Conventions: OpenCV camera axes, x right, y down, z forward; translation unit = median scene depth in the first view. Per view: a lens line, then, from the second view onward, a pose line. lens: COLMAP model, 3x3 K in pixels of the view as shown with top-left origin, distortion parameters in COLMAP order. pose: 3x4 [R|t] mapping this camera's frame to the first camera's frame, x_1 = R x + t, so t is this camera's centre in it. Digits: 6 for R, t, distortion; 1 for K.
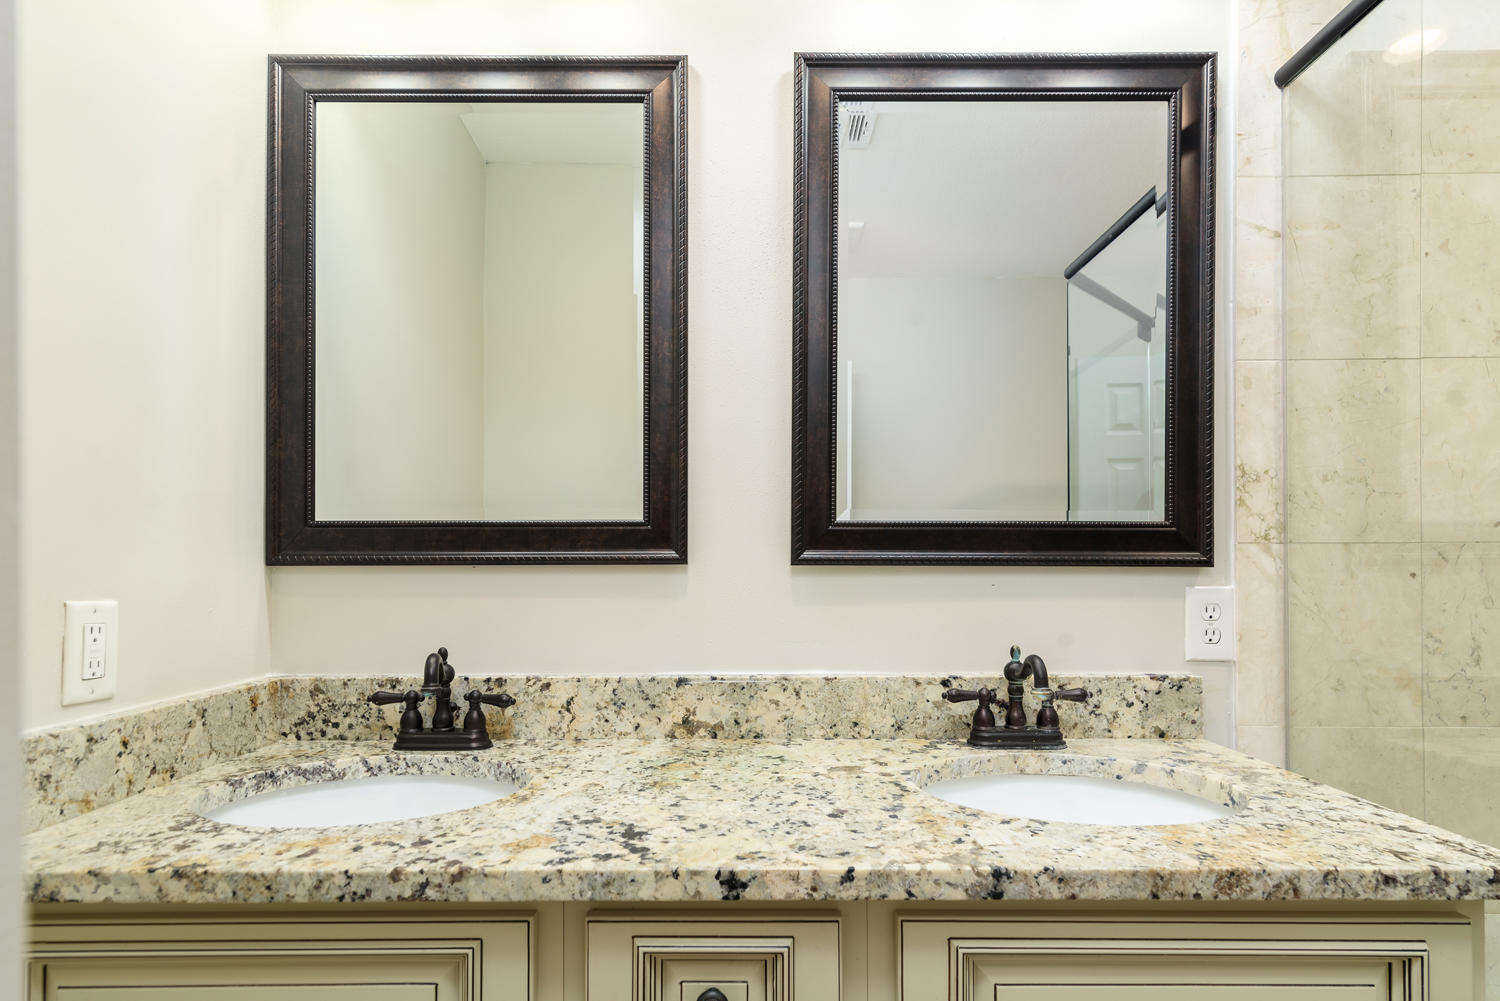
lens RADIAL K [[803.3, 0, 772.2], [0, 803.3, 553.9], [0, 0, 1]] dist [0.018611, 0.001049]
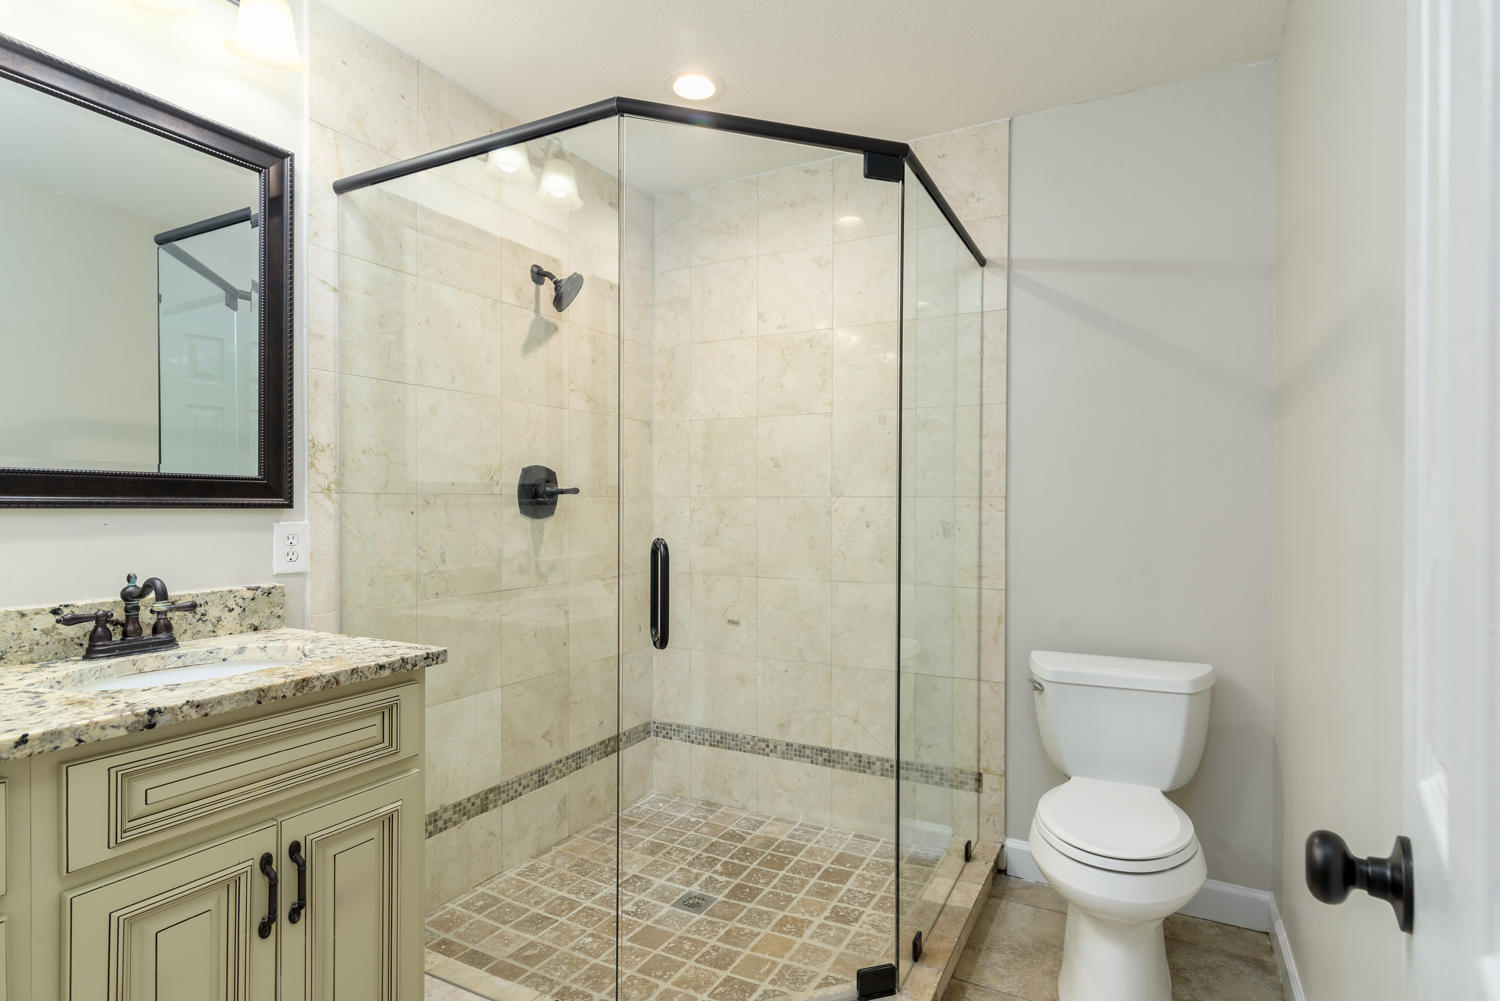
lens RADIAL K [[769.4, 0, 751.9], [0, 769.4, 513.2], [0, 0, 1]] dist [0.001278, -0.002321]
pose [[0.505967, -0.010737, 0.862486, -0.233647], [-0.015265, 0.999654, 0.021399, -0.018165], [-0.862418, -0.023993, 0.505628, -0.417499]]
